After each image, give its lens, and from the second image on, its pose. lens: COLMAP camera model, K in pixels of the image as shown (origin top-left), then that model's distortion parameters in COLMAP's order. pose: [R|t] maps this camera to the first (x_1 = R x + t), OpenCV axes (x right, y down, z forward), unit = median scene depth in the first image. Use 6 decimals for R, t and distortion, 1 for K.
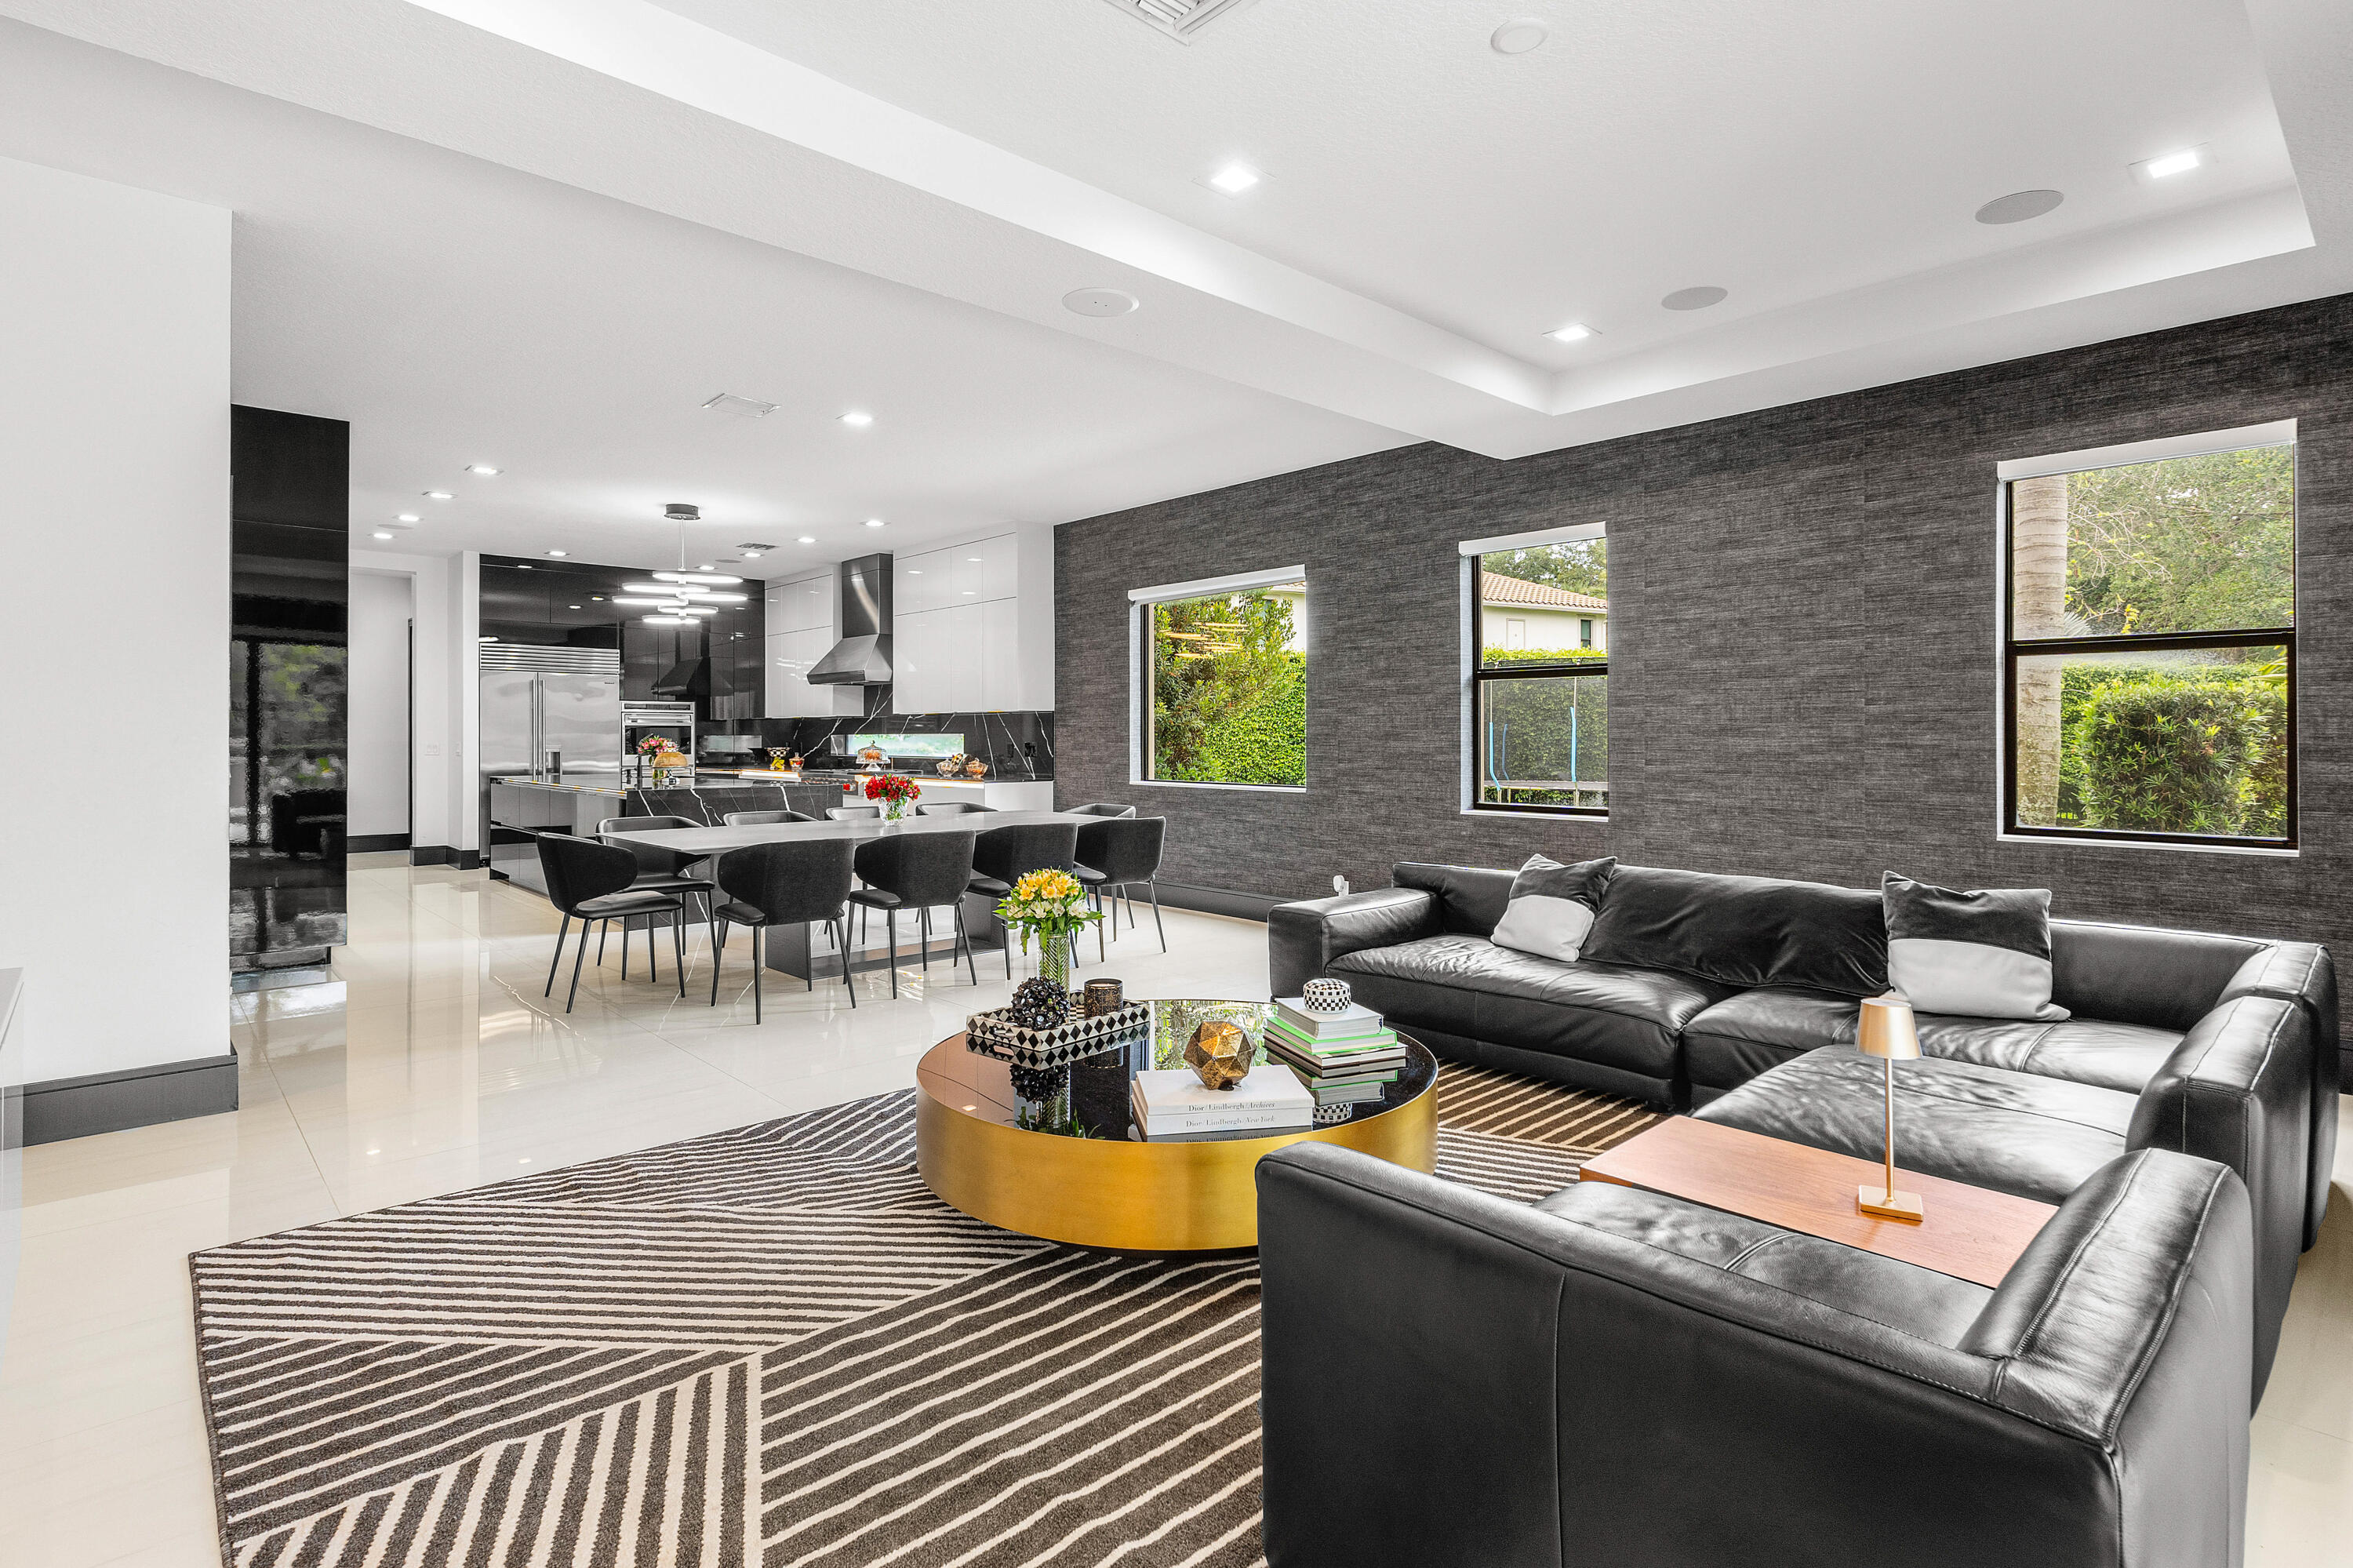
lens RADIAL K [[1160.6, 0, 1214.6], [0, 1160.6, 725.2], [0, 0, 1]] dist [0.001901, 0.000601]
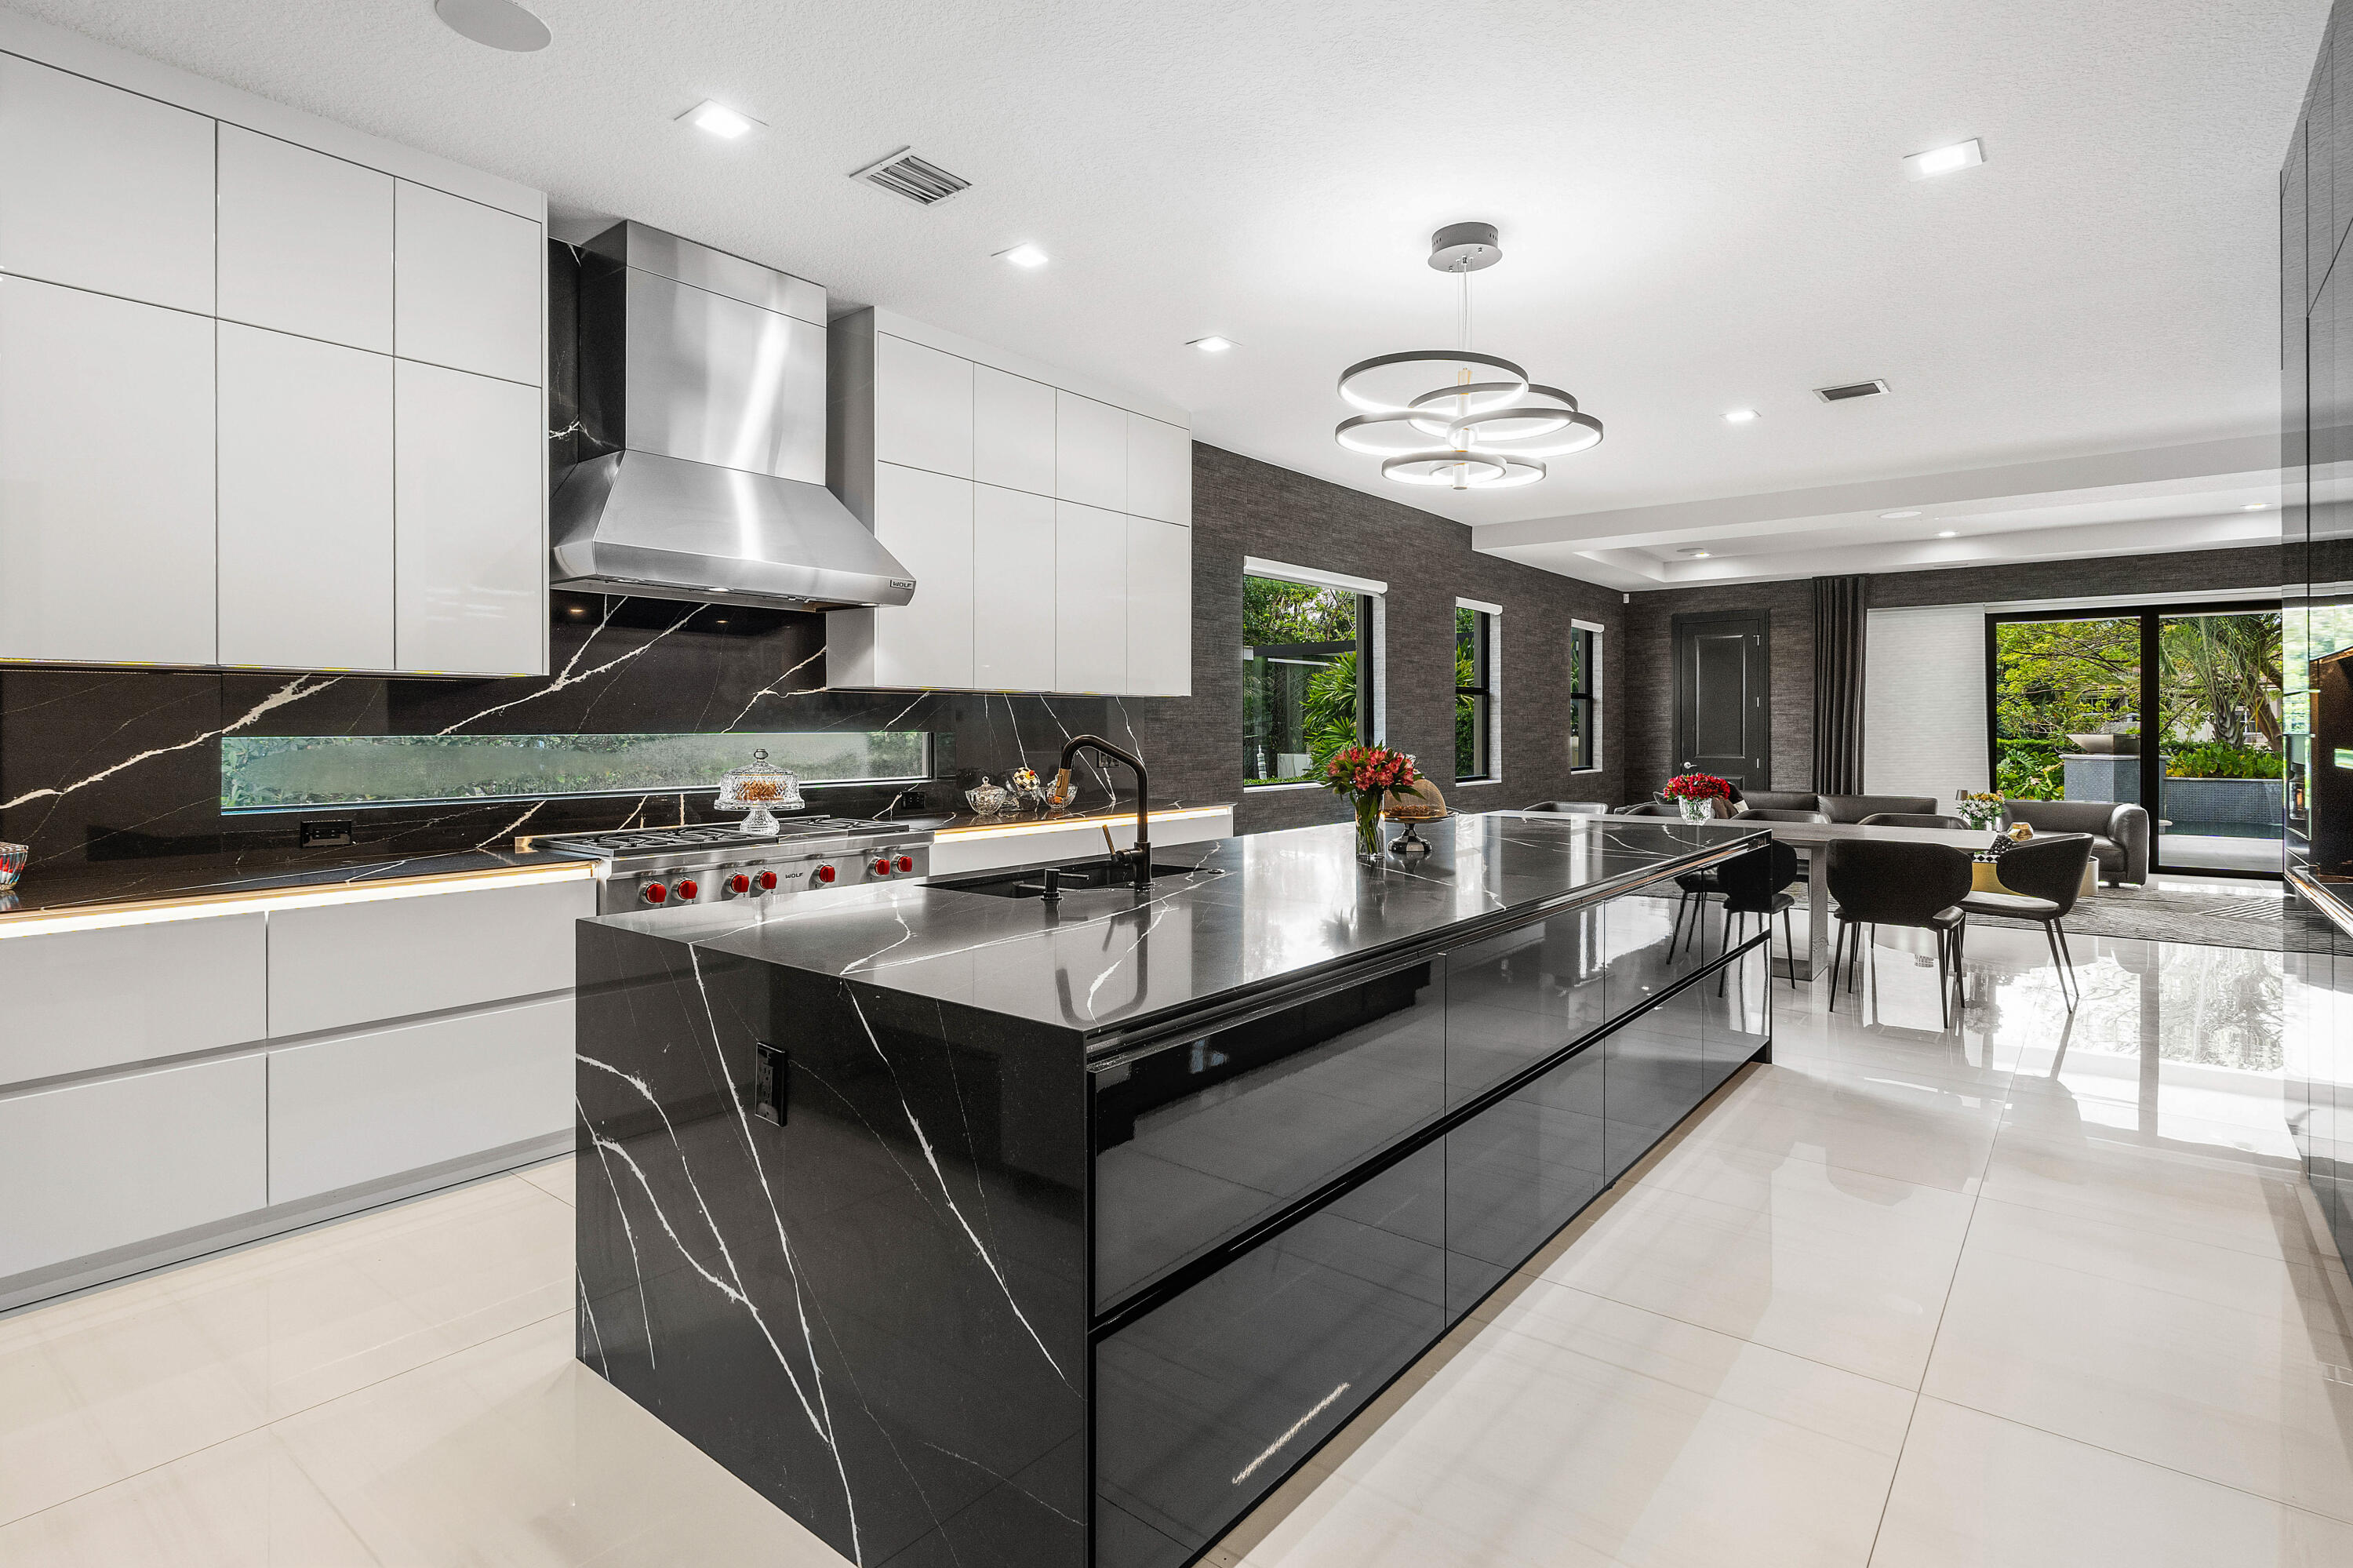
lens RADIAL K [[1160.6, 0, 1190.6], [0, 1160.6, 721.7], [0, 0, 1]] dist [0.001901, 0.000601]
pose [[-0.137198, 0.005867, 0.990526, -0.740615], [-0.008341, 0.999940, -0.007079, 0.005601], [-0.990509, -0.009233, -0.137140, 0.971003]]
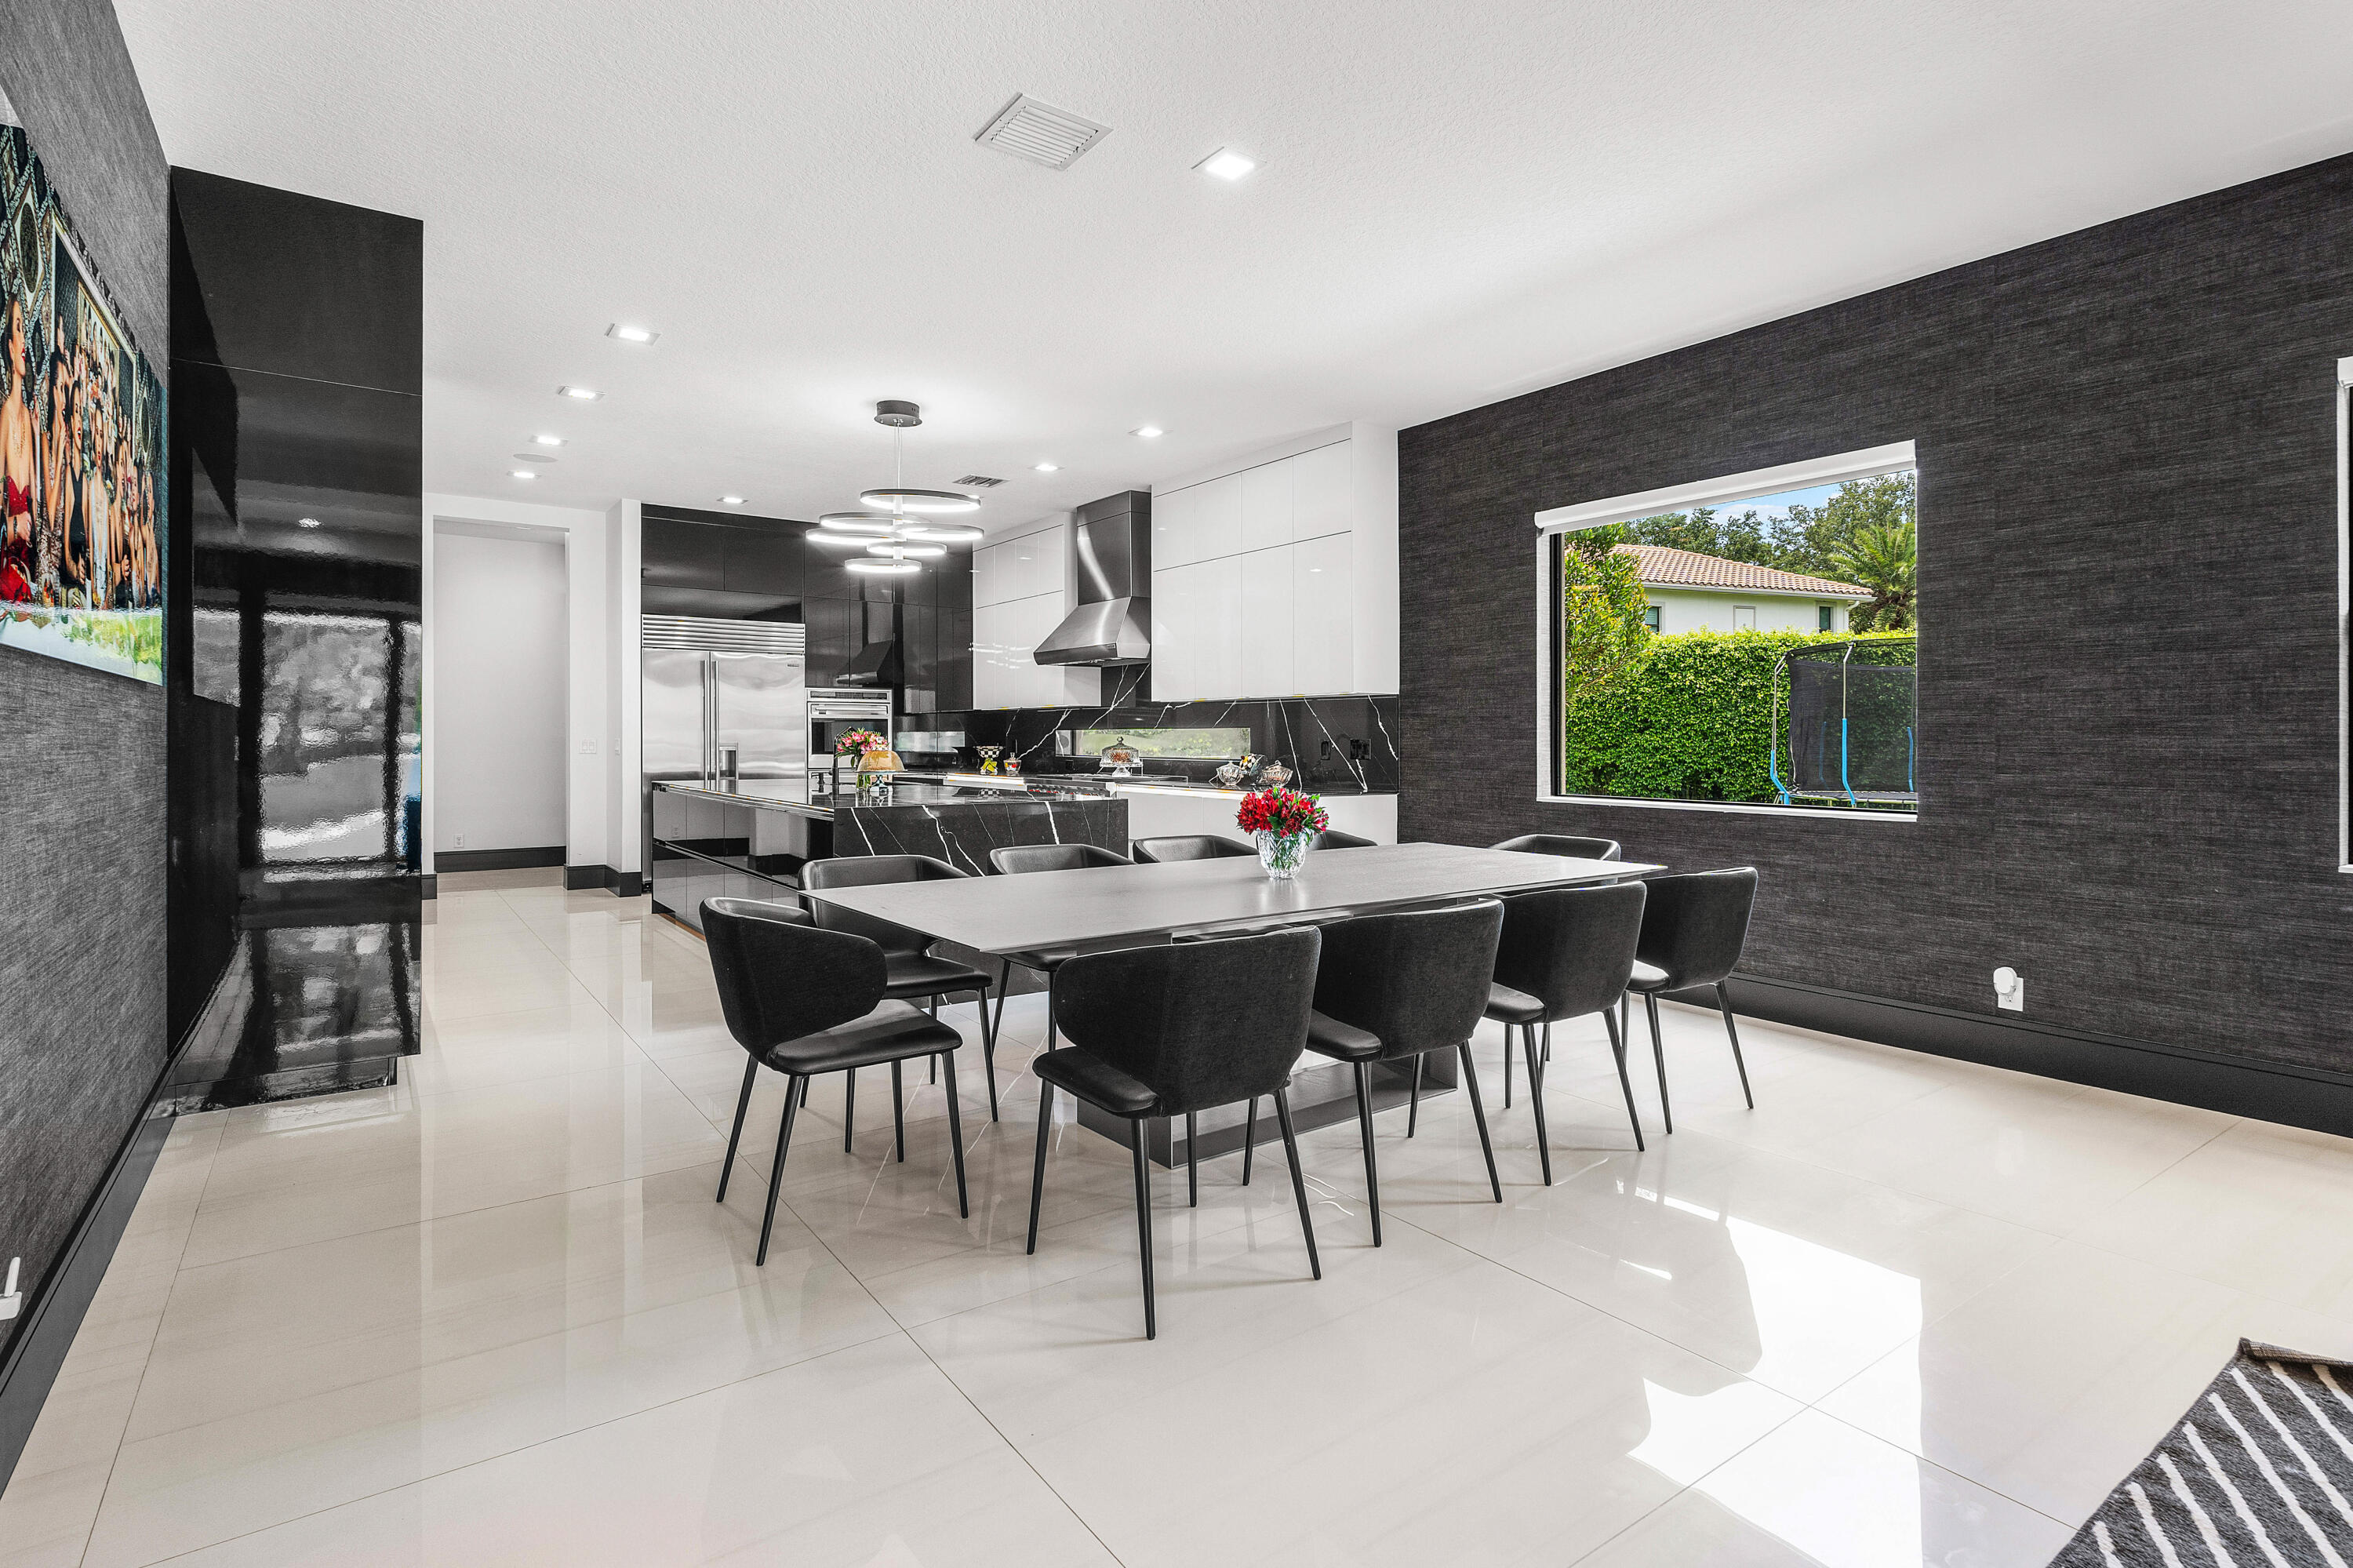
lens RADIAL K [[1160.6, 0, 1213.7], [0, 1160.6, 732.4], [0, 0, 1]] dist [0.001901, 0.000601]
pose [[0.992692, 0.002085, -0.120656, -0.150030], [-0.001588, 0.999990, 0.004214, 0.007251], [0.120664, -0.003992, 0.992685, 0.262477]]
